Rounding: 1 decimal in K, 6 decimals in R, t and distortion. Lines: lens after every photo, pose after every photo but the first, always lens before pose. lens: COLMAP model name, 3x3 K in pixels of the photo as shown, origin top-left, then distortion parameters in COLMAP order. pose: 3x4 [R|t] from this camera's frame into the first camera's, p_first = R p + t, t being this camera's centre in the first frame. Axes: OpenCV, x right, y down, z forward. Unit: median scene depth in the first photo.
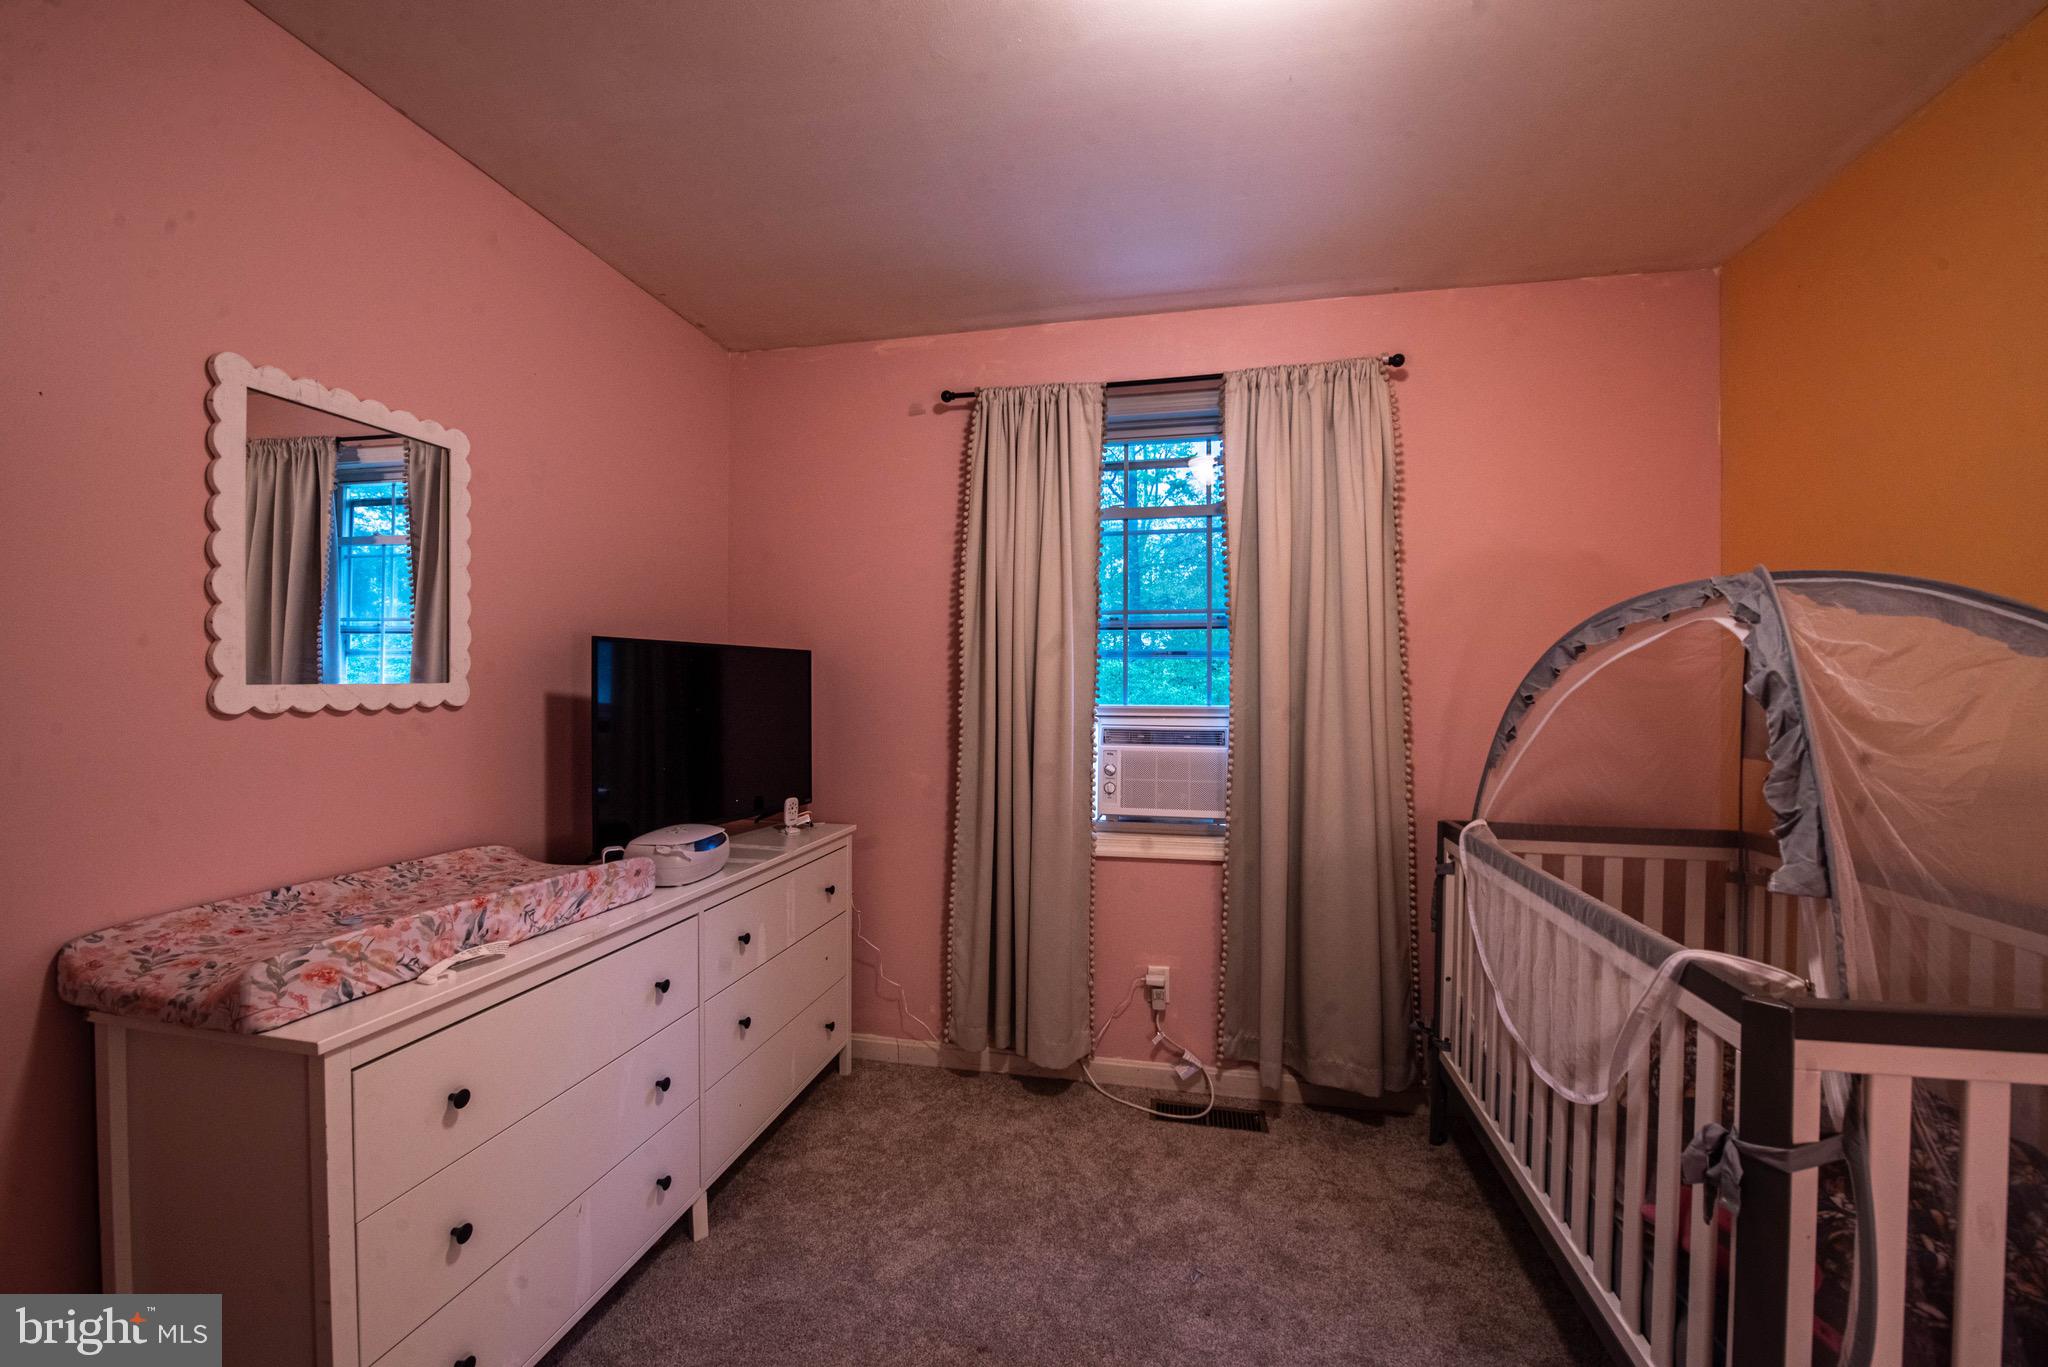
lens RADIAL K [[827.8, 0, 1006.0], [0, 827.8, 684.8], [0, 0, 1]] dist [-0.012209, -0.004743]
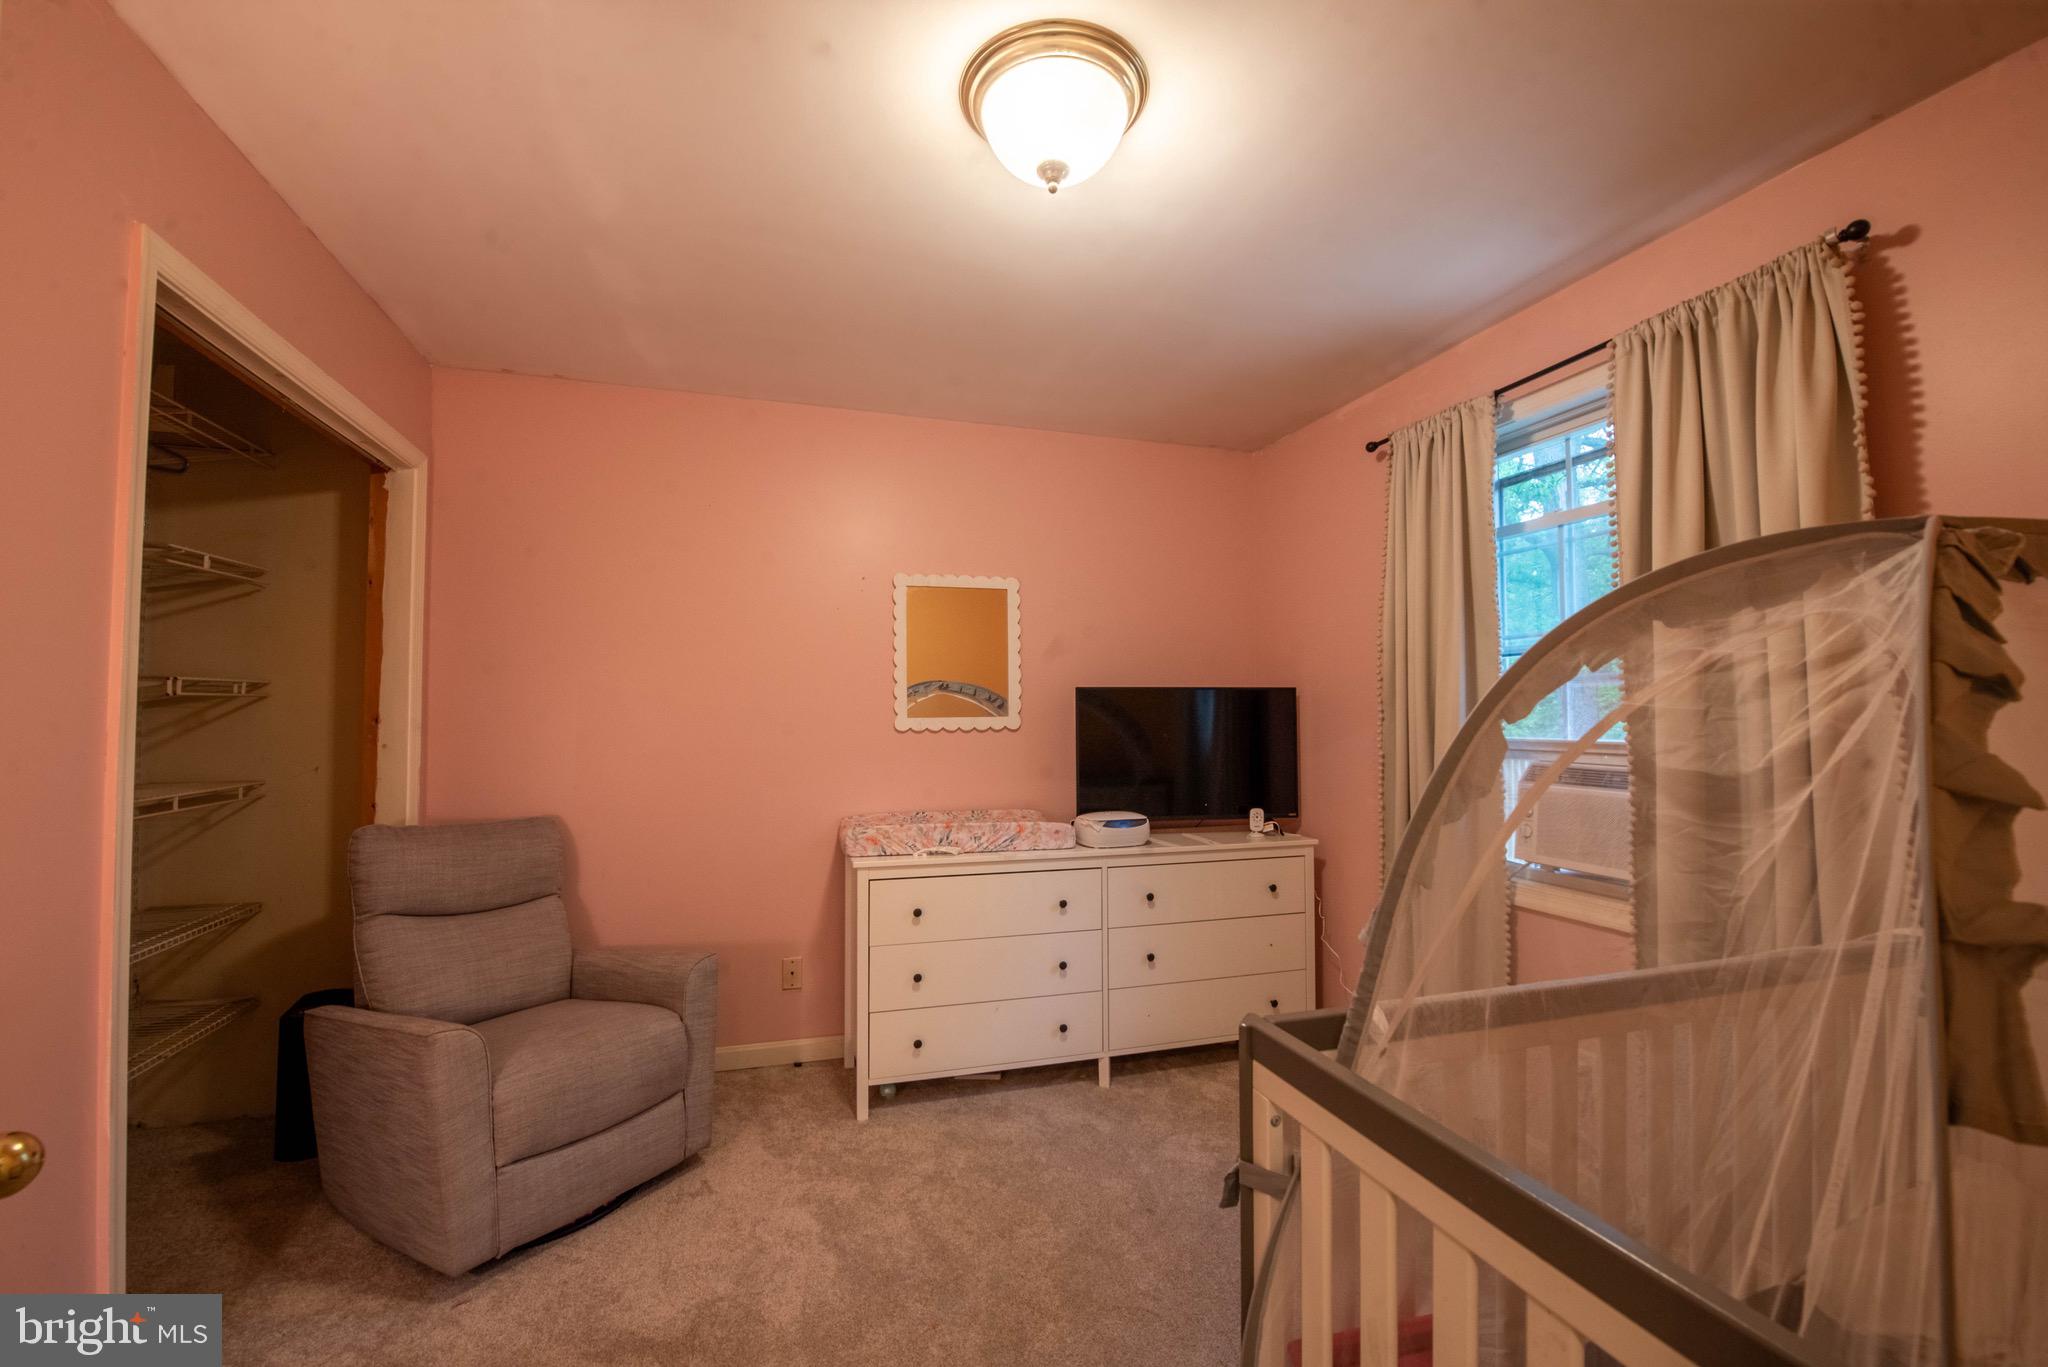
lens RADIAL K [[827.8, 0, 1006.0], [0, 827.8, 684.8], [0, 0, 1]] dist [-0.012209, -0.004743]
pose [[0.482367, -0.036078, -0.875226, 0.763677], [0.003610, 0.999225, -0.039200, -0.000486], [0.875962, 0.015749, 0.482123, 0.089337]]
